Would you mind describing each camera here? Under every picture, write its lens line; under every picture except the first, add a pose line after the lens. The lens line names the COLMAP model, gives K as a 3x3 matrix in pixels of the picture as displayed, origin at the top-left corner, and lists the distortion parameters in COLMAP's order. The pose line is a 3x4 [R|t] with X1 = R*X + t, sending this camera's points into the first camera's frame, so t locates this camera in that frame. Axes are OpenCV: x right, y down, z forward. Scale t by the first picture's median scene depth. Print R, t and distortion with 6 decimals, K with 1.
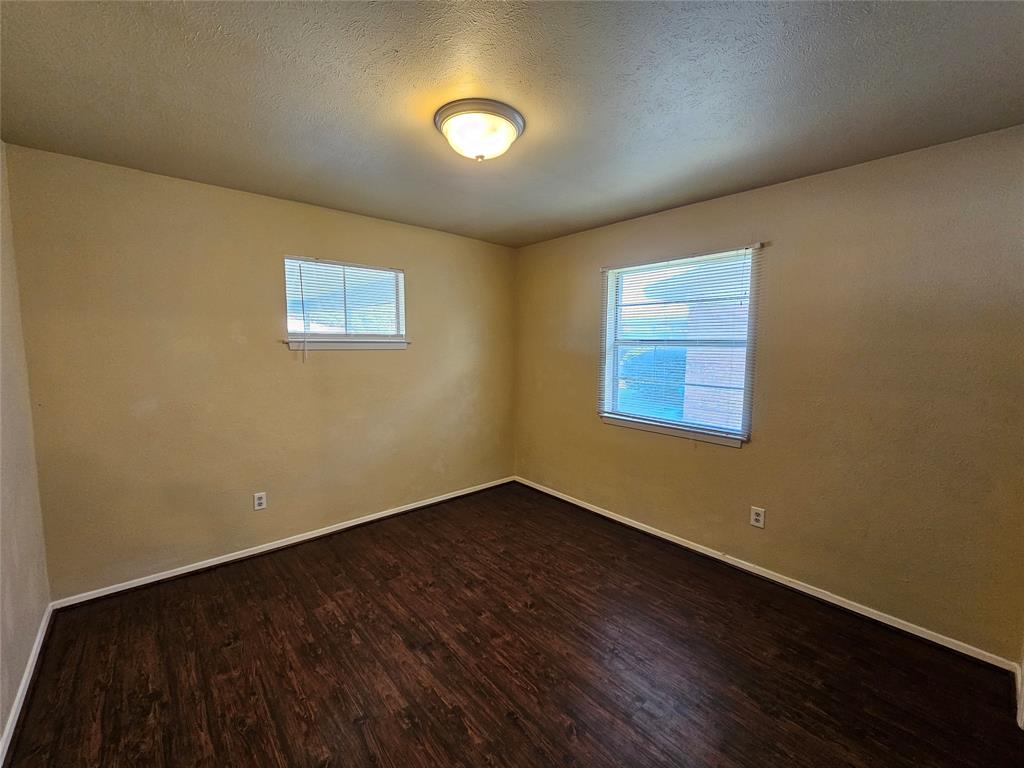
lens RADIAL K [[418.7, 0, 531.0], [0, 418.7, 386.4], [0, 0, 1]] dist [-0.001225, 0.000961]
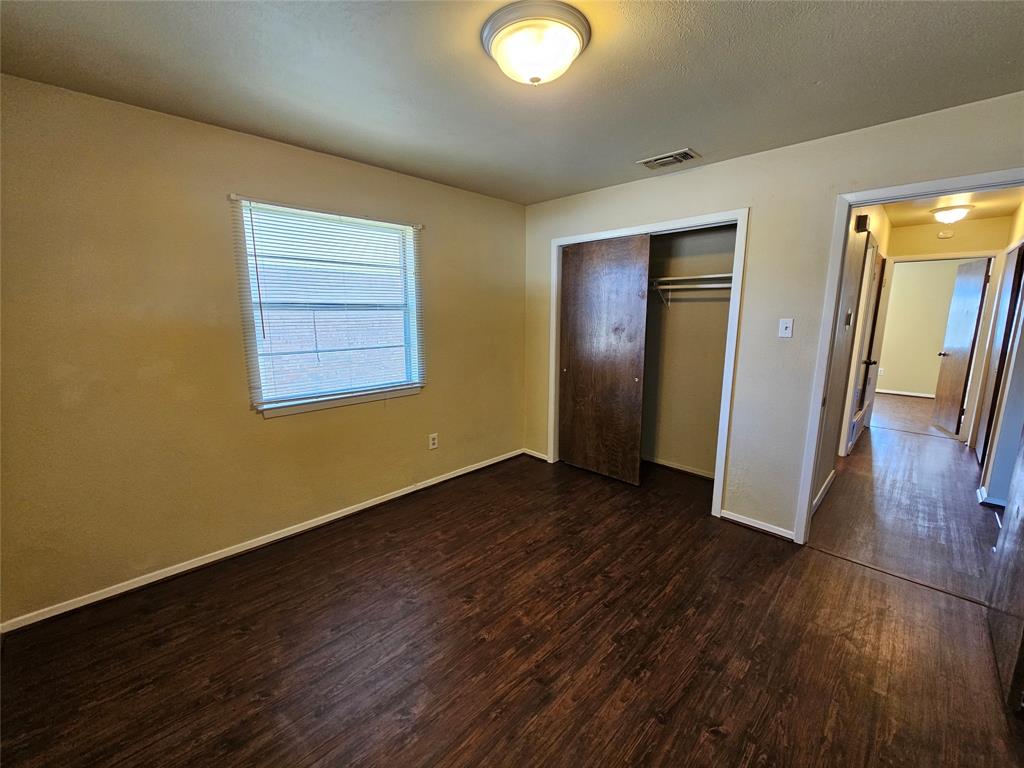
lens RADIAL K [[418.7, 0, 508.2], [0, 418.7, 380.6], [0, 0, 1]] dist [-0.001225, 0.000961]
pose [[-0.045699, -0.173078, 0.983847, -0.929550], [0.104161, 0.978682, 0.177008, -0.102893], [-0.993510, 0.110567, -0.026696, 1.009640]]
